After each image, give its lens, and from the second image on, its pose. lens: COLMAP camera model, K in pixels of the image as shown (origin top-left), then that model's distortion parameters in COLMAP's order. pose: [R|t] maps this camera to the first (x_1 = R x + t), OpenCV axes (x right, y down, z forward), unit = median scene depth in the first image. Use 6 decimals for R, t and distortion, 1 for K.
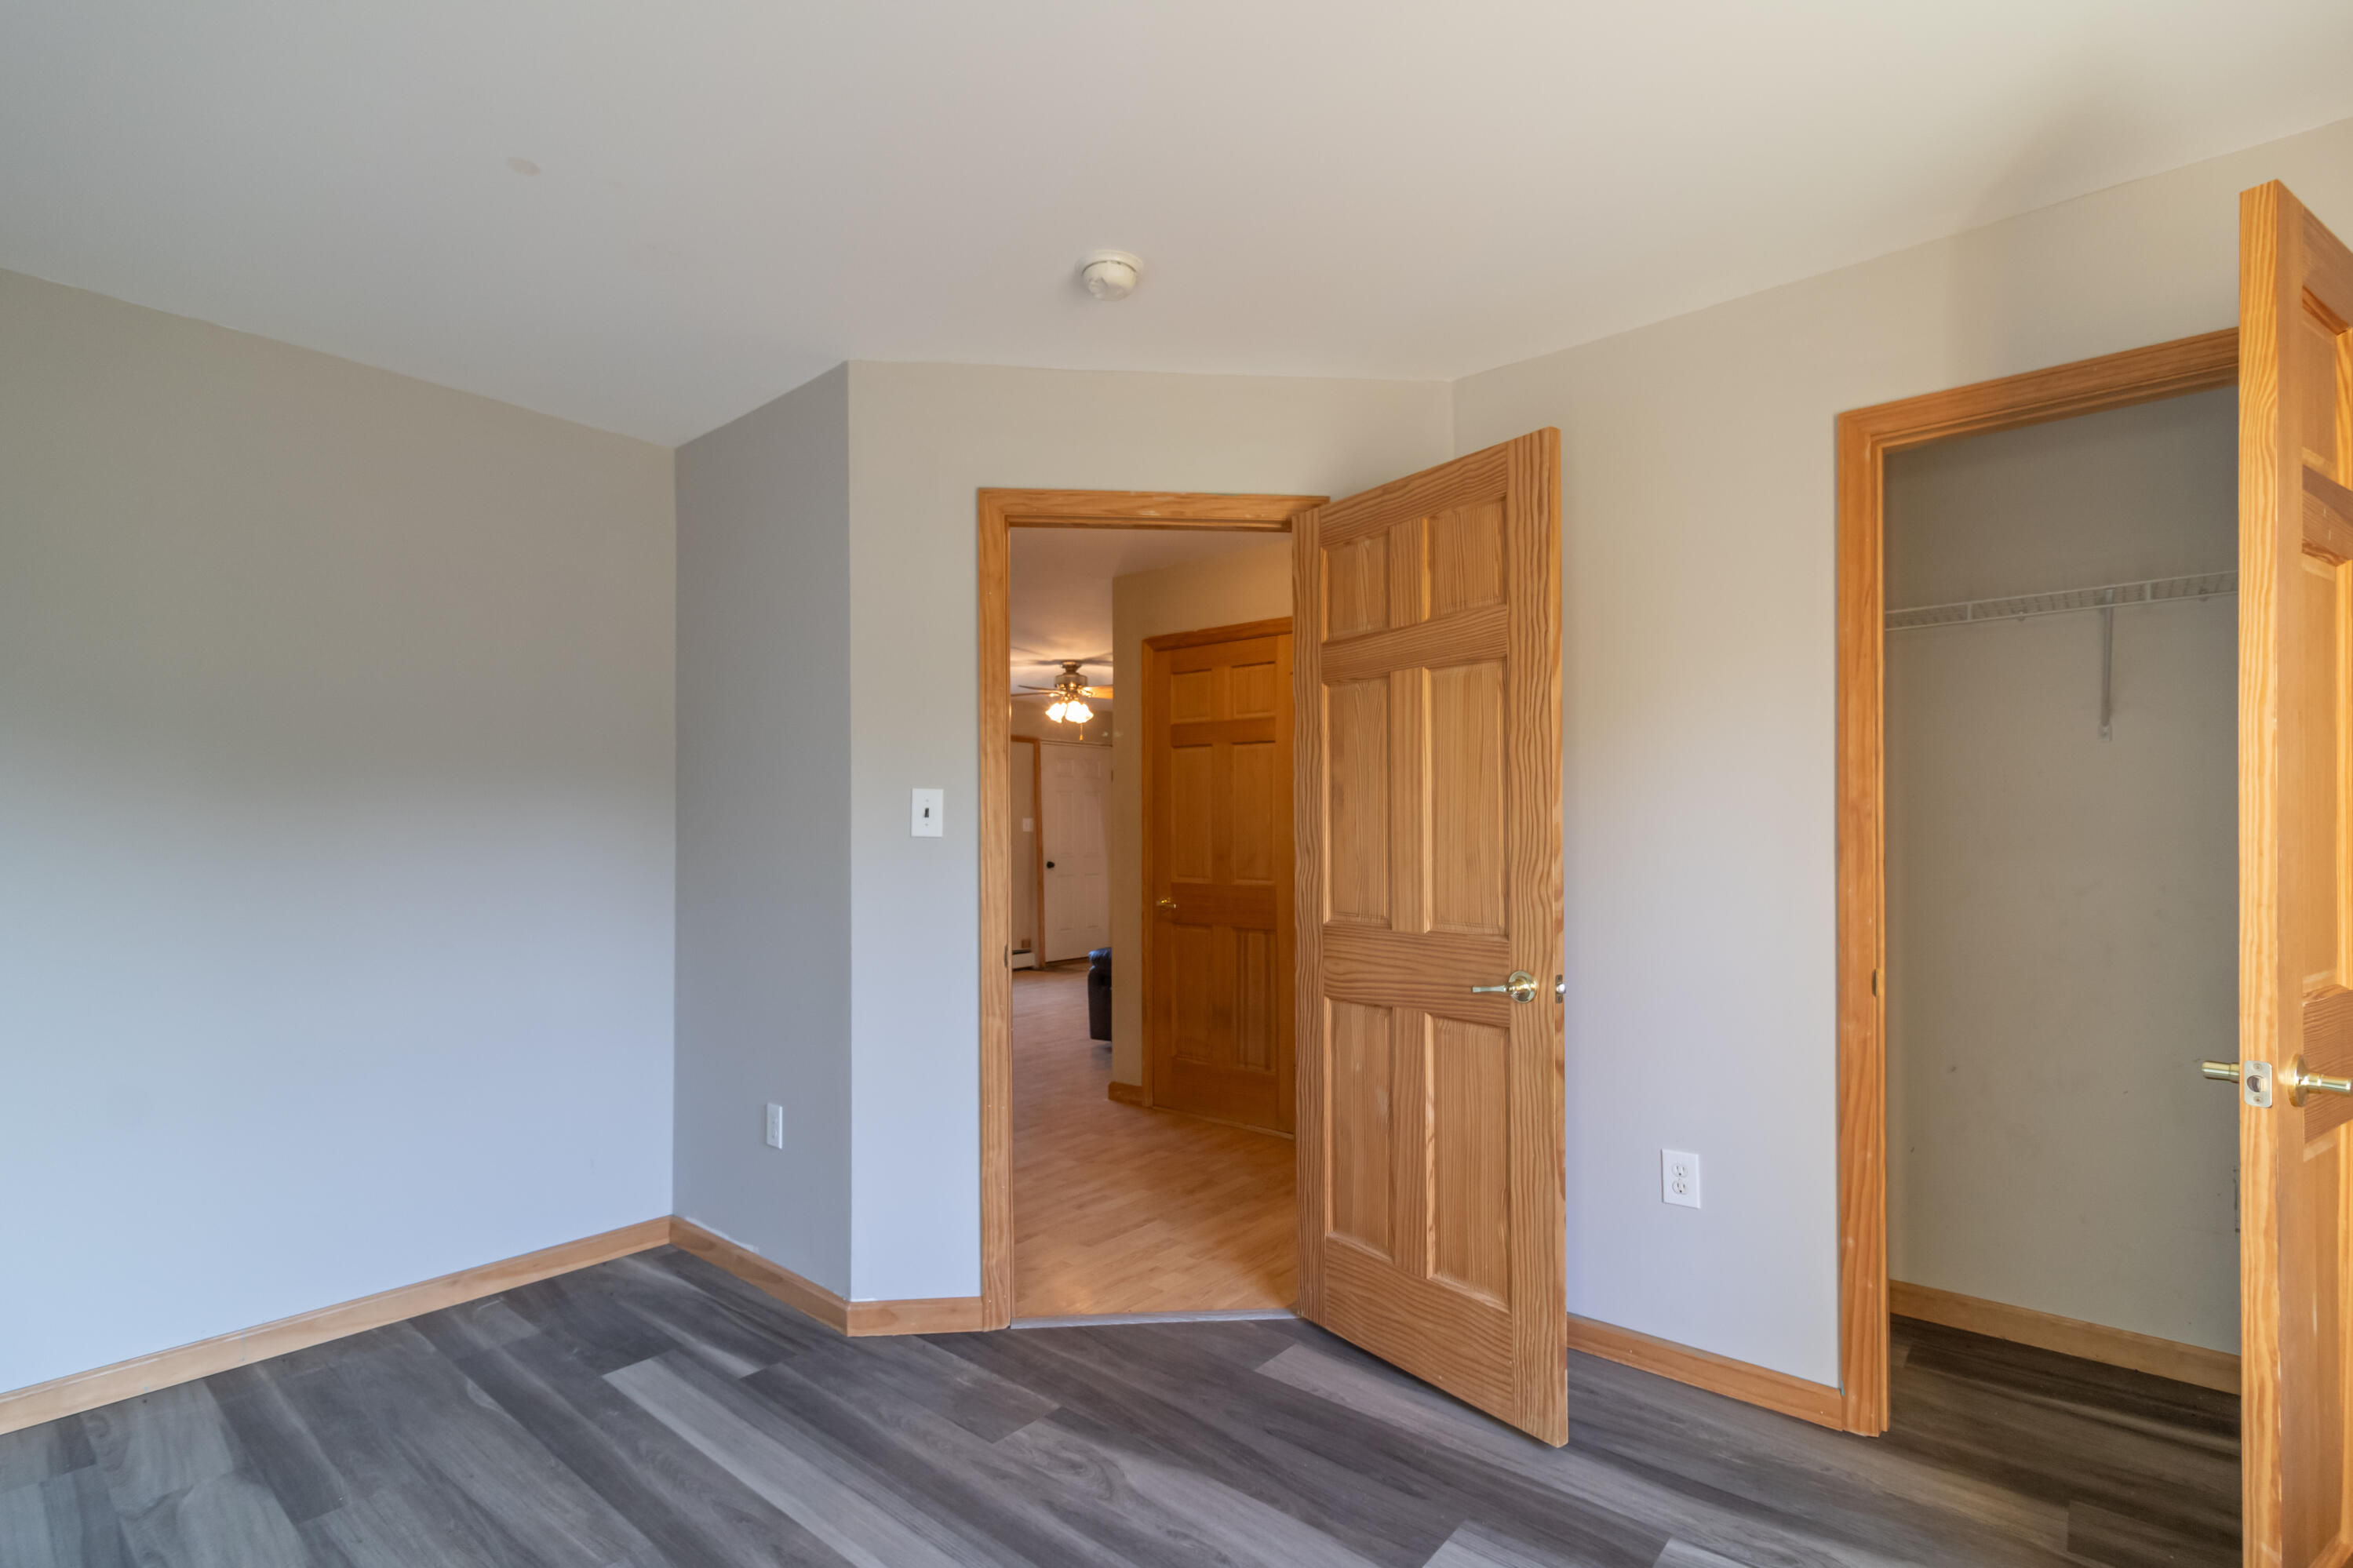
lens RADIAL K [[1120.1, 0, 1126.8], [0, 1120.1, 837.0], [0, 0, 1]] dist [0.000808, 0.000203]
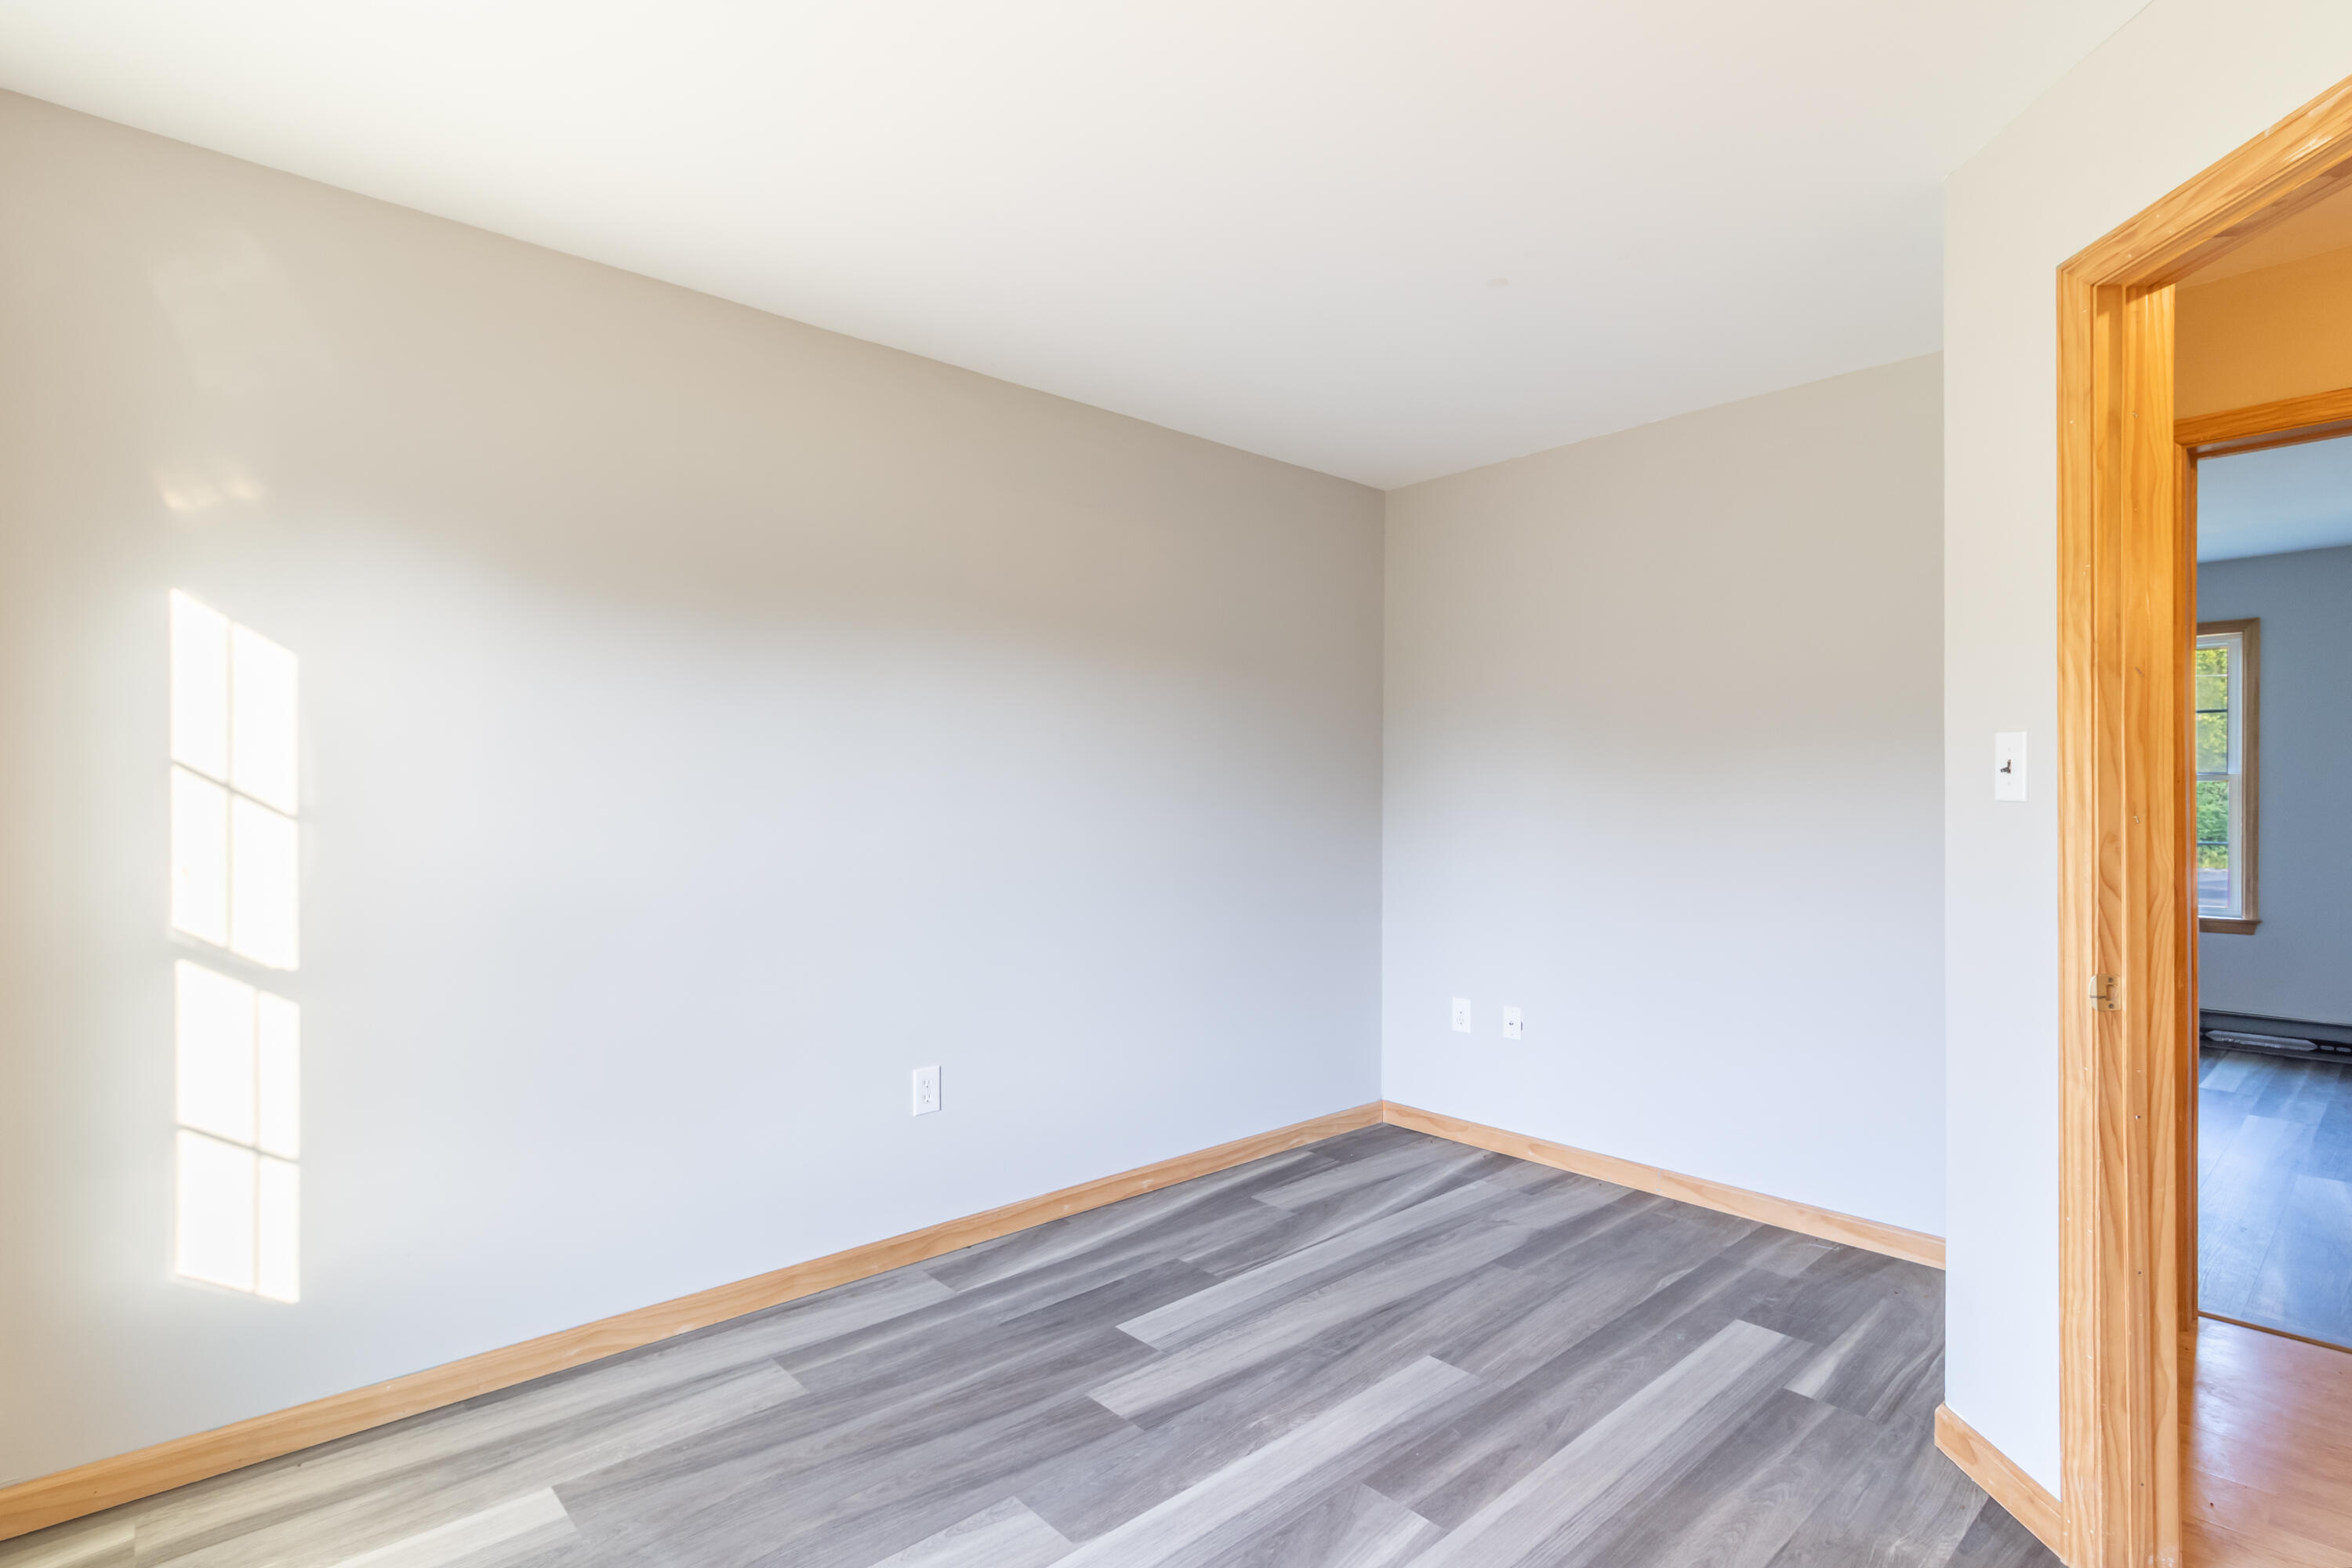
lens RADIAL K [[1119.8, 0, 1180.0], [0, 1119.8, 790.0], [0, 0, 1]] dist [0.000808, 0.000203]
pose [[-0.112845, -0.005161, -0.993599, 0.633330], [-0.003506, 0.999982, -0.004796, -0.000062], [0.993606, 0.002943, -0.112861, 0.620021]]
